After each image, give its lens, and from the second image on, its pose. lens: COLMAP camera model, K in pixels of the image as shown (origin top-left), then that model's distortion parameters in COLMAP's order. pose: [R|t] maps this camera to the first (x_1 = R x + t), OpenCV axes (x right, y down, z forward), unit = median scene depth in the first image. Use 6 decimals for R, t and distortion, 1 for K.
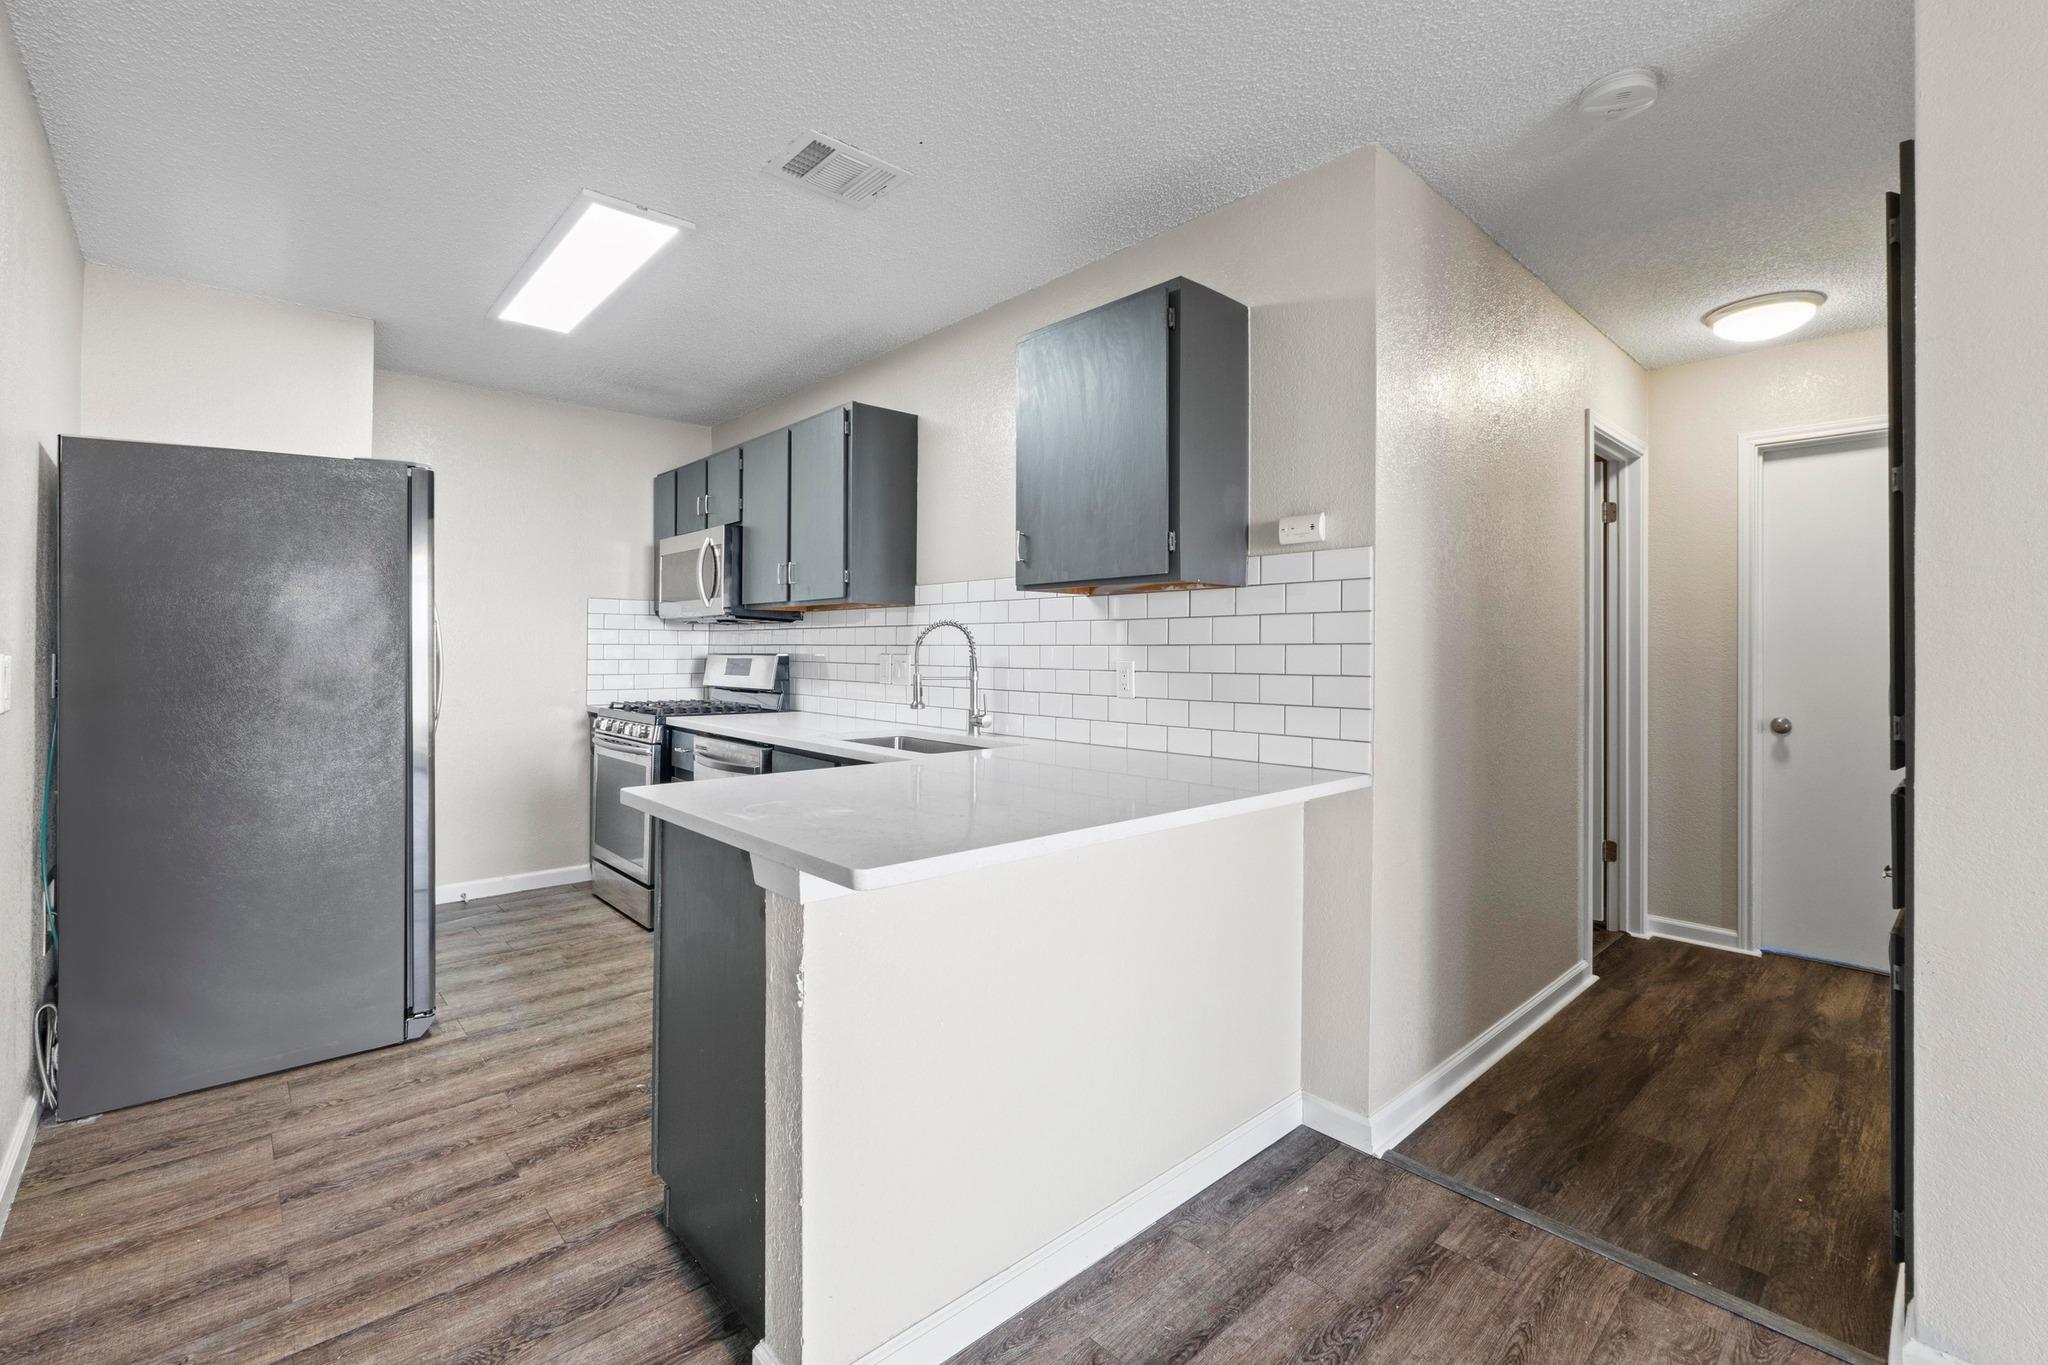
lens RADIAL K [[880.5, 0, 1022.8], [0, 880.5, 642.2], [0, 0, 1]] dist [-0.010644, -0.000205]
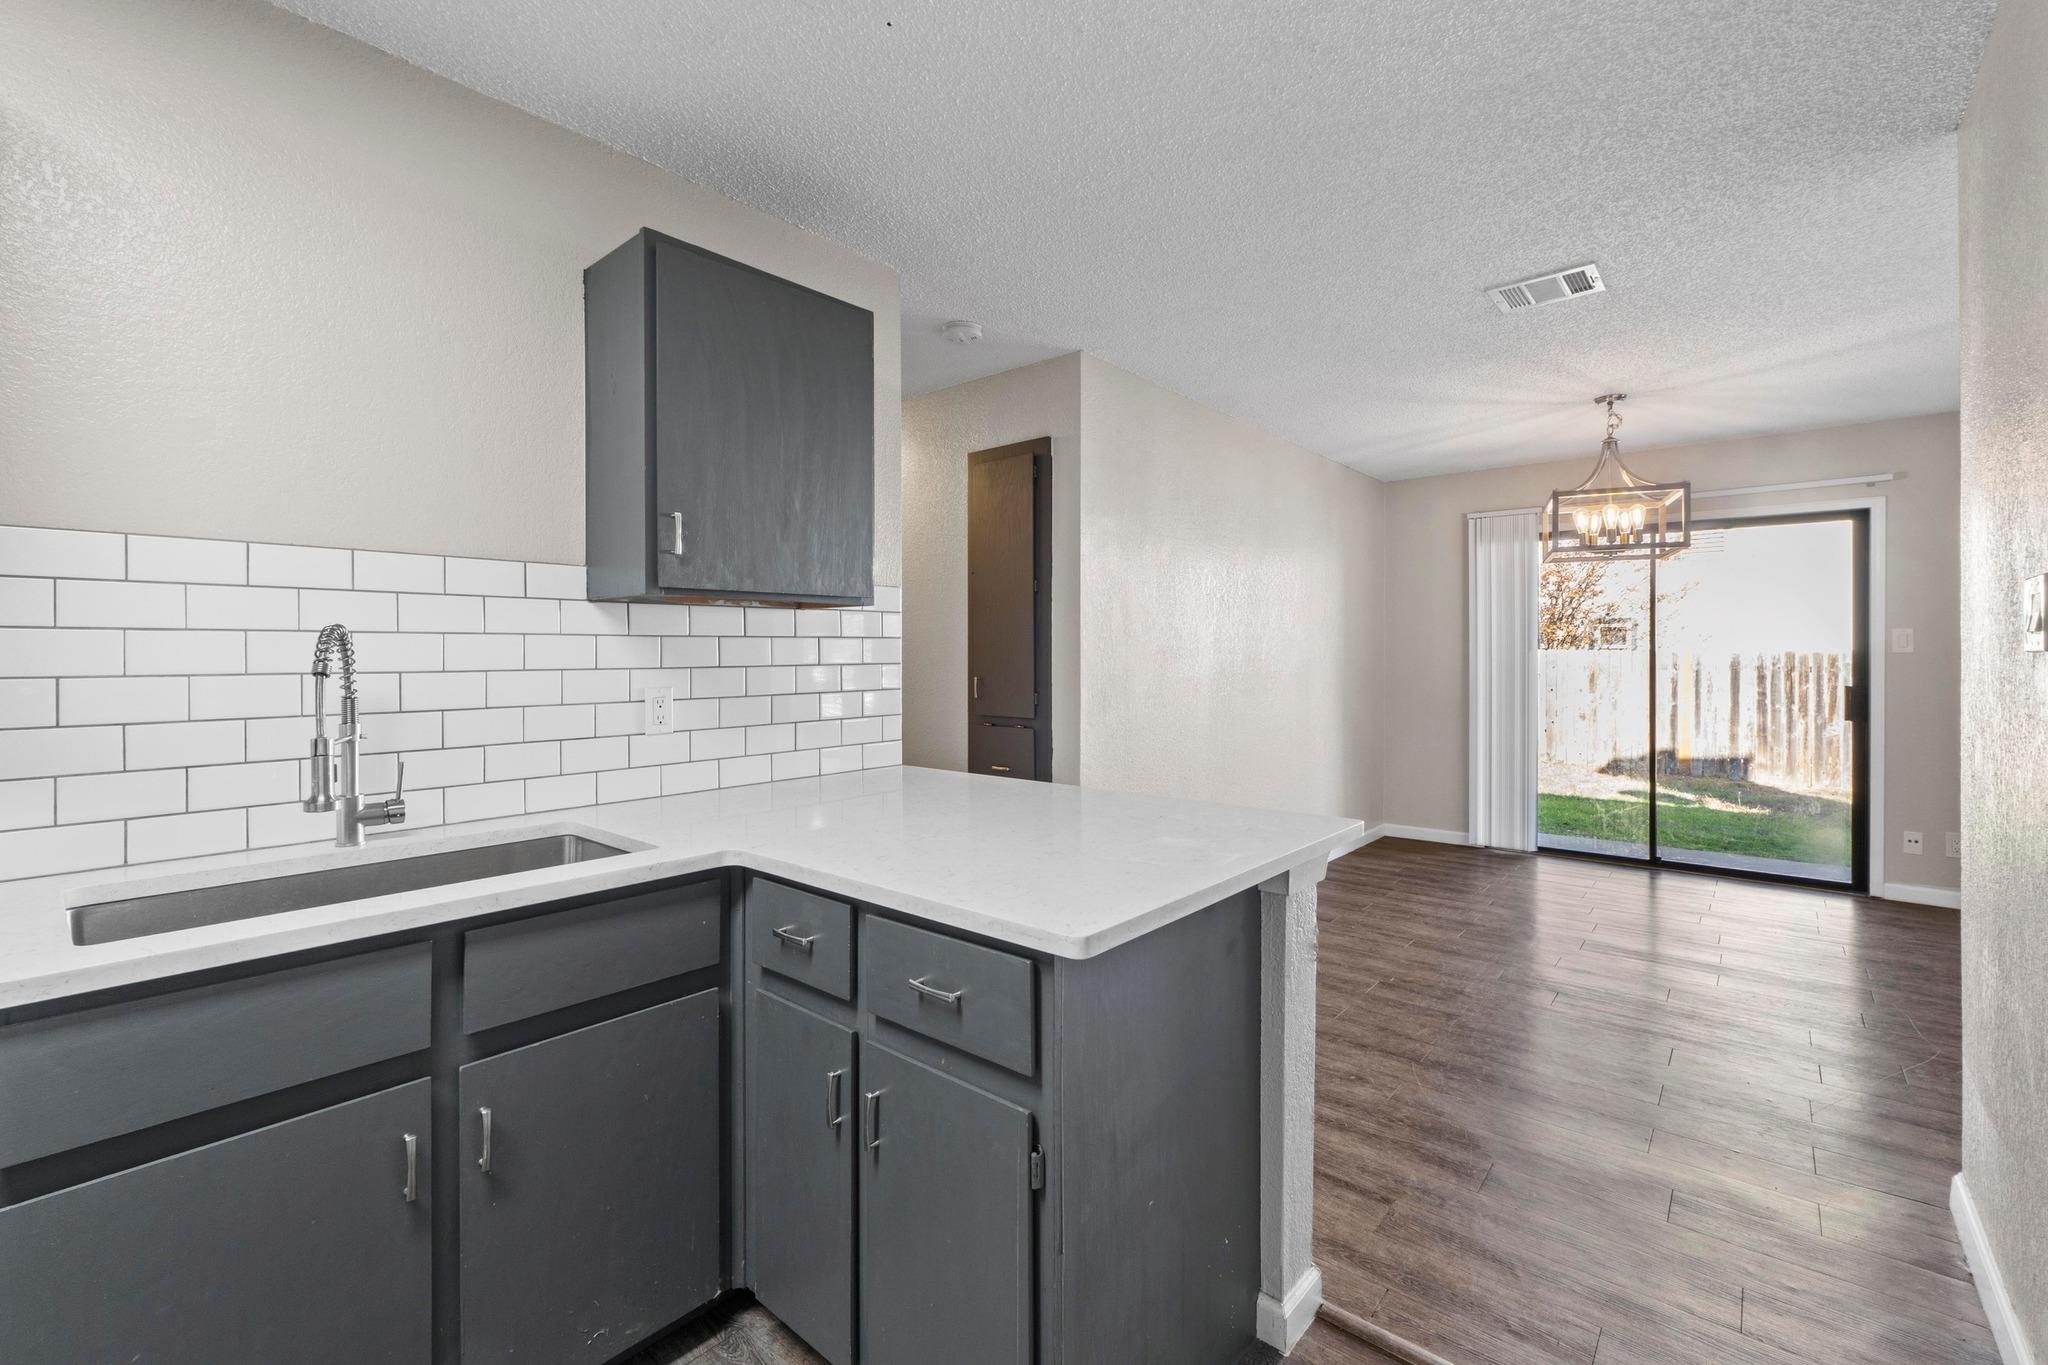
lens RADIAL K [[880.2, 0, 1022.4], [0, 880.2, 645.0], [0, 0, 1]] dist [-0.009006, -0.000103]
pose [[-0.115469, 0.001280, 0.993310, -0.727779], [-0.010650, 0.999940, -0.002527, -0.019373], [-0.993254, -0.010870, -0.115448, 0.781862]]
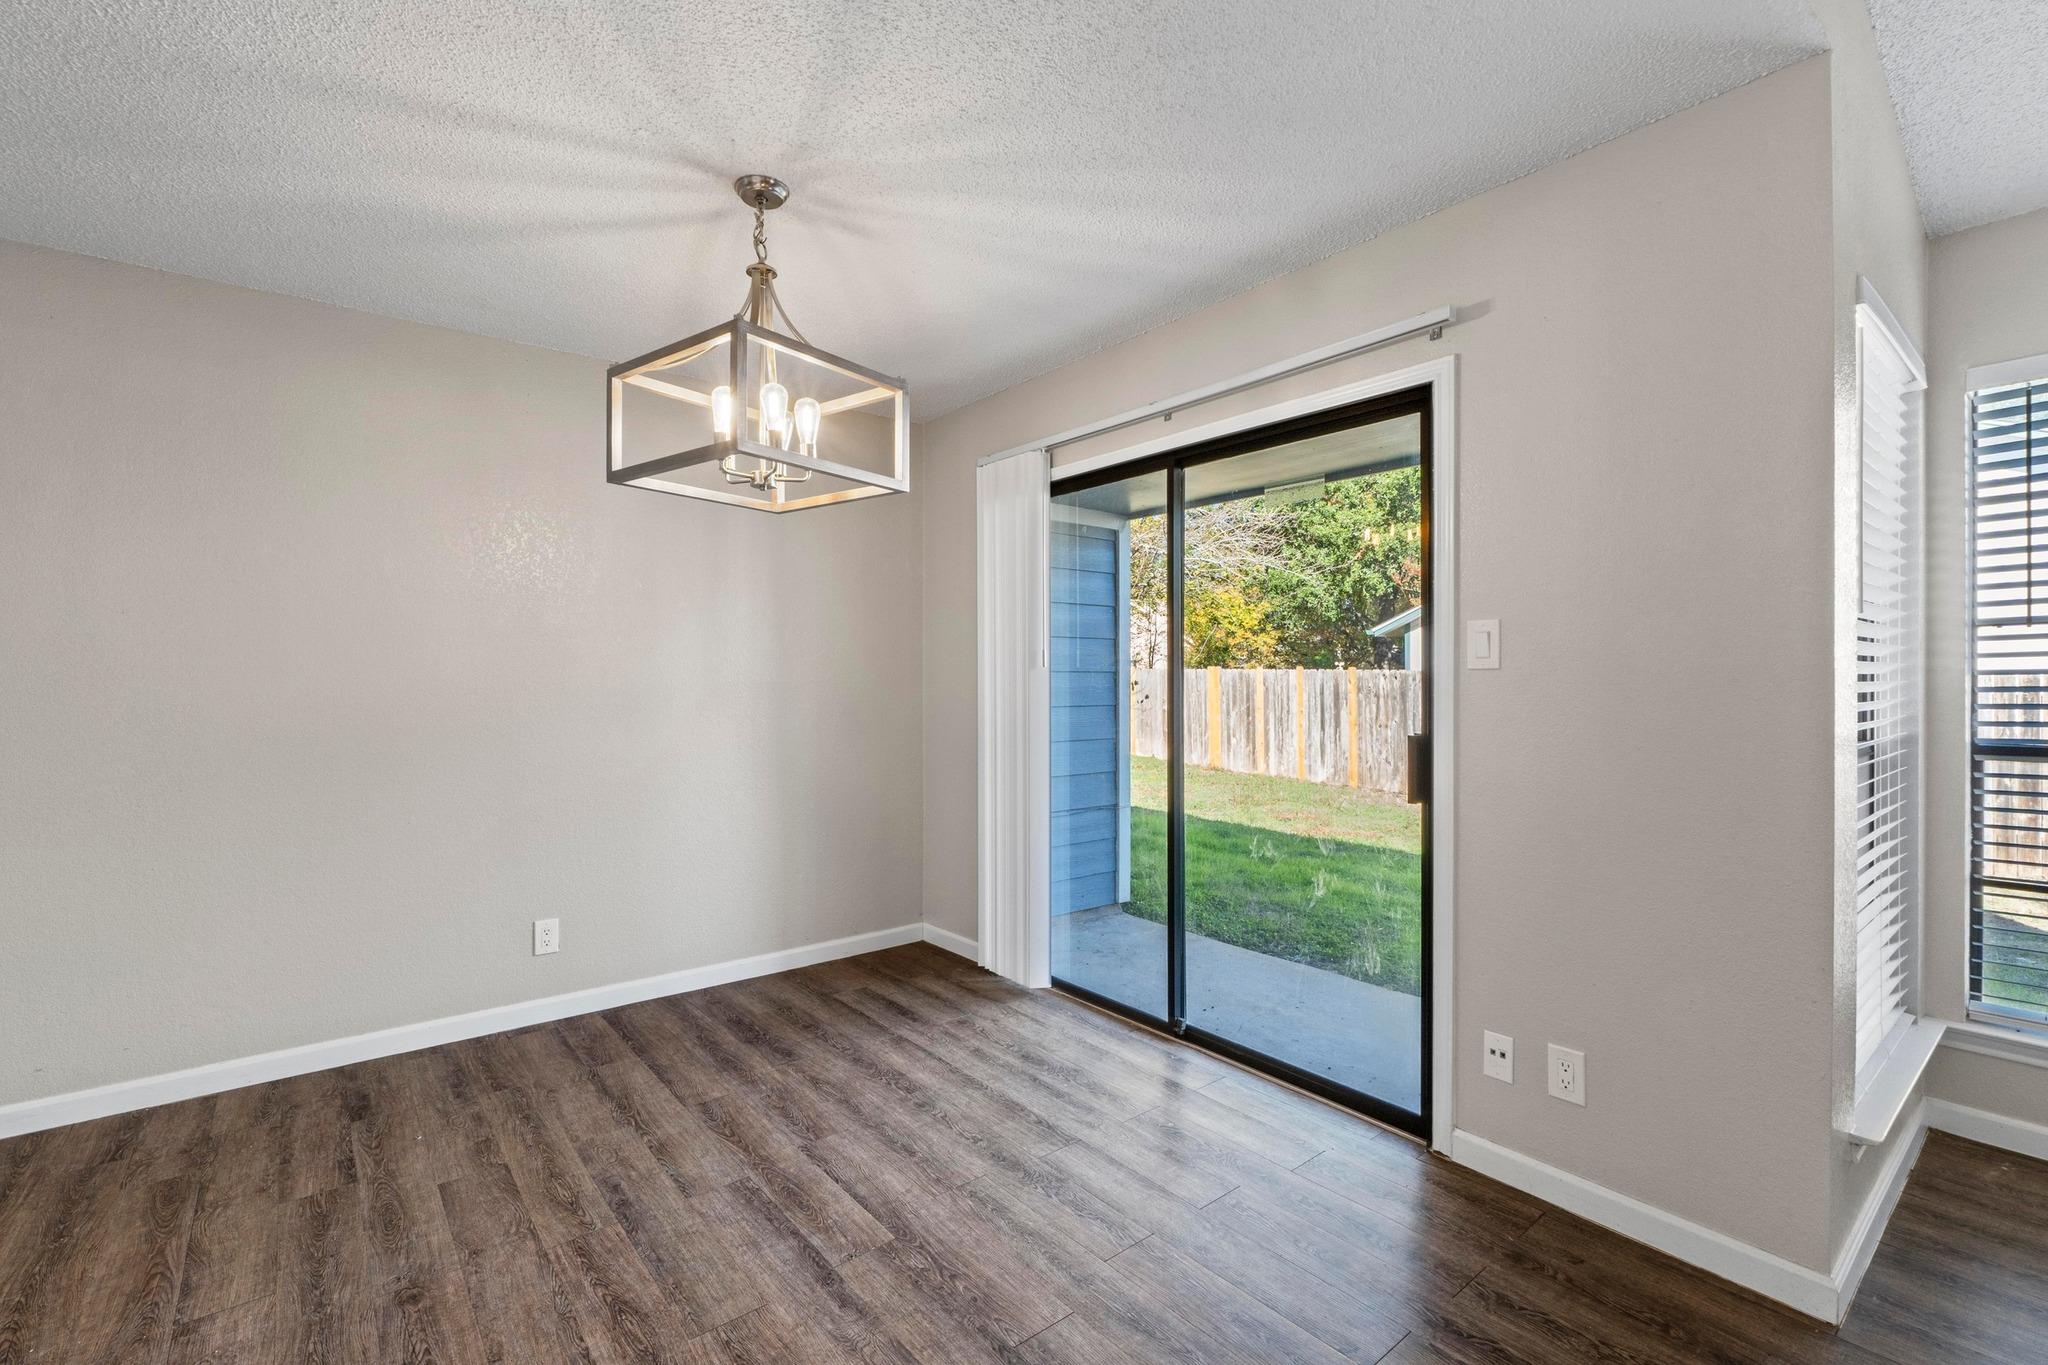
lens RADIAL K [[898.2, 0, 1016.0], [0, 898.2, 679.8], [0, 0, 1]] dist [-0.005703, 0.000006]
pose [[0.072697, -0.009024, 0.997313, -0.133246], [-0.005520, 0.999940, 0.009450, -0.022029], [-0.997339, -0.006192, 0.072643, -0.721818]]
